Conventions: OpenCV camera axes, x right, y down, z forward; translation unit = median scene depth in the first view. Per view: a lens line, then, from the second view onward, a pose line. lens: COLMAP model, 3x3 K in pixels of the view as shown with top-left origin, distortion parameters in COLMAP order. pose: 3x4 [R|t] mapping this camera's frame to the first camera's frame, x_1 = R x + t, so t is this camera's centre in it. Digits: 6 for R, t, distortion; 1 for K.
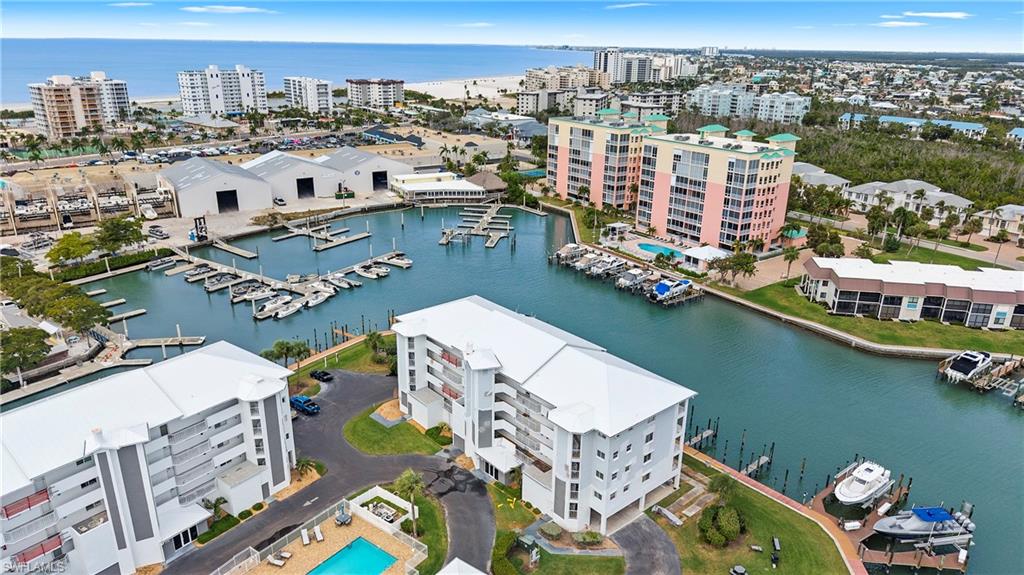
lens RADIAL K [[686.5, 0, 528.3], [0, 686.5, 284.2], [0, 0, 1]] dist [0.023563, -0.000922]
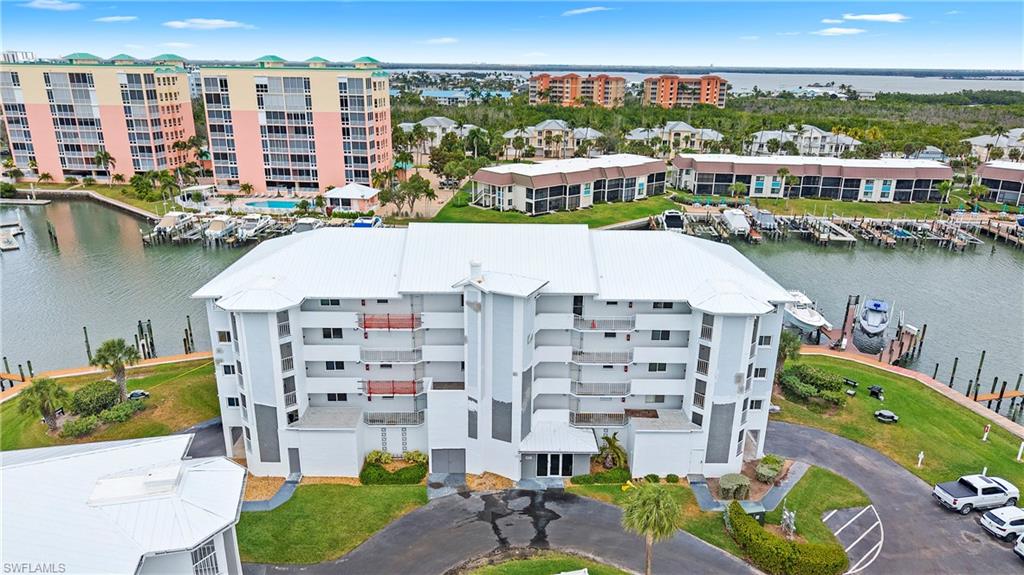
lens RADIAL K [[685.4, 0, 512.0], [0, 685.4, 287.5], [0, 0, 1]] dist [0.005365, -0.004704]
pose [[0.659414, -0.243148, 0.711374, -0.205357], [0.248140, 0.963616, 0.099349, 0.027988], [-0.709648, 0.111008, 0.695756, 0.277619]]
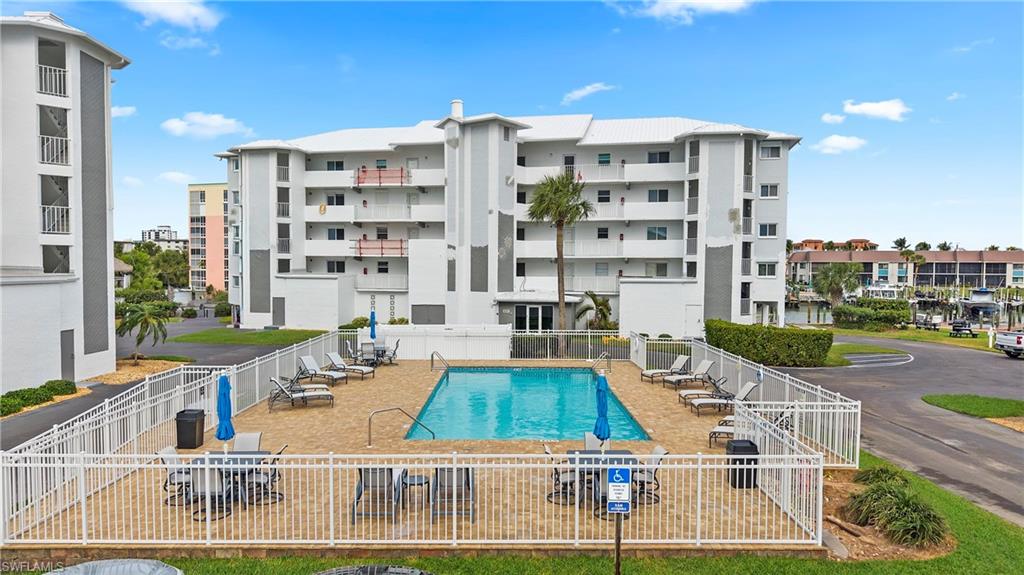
lens RADIAL K [[682.2, 0, 512.0], [0, 682.2, 287.5], [0, 0, 1]] dist [0.003963, -0.000772]
pose [[0.809817, -0.033260, 0.585739, -0.171837], [0.204405, 0.951831, -0.228554, 0.166507], [-0.549923, 0.304815, 0.777607, 0.269076]]
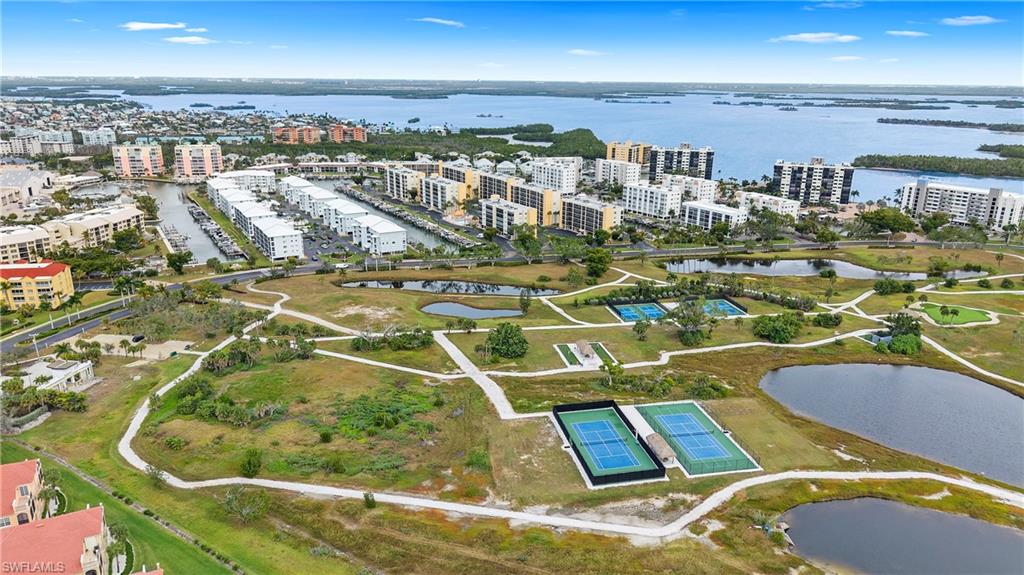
lens RADIAL K [[685.4, 0, 512.0], [0, 685.4, 287.5], [0, 0, 1]] dist [0.005365, -0.004704]
pose [[0.400124, -0.281243, 0.872240, -2.242957], [0.301791, 0.939099, 0.164360, 0.358897], [-0.865346, 0.197470, 0.460633, -1.749861]]
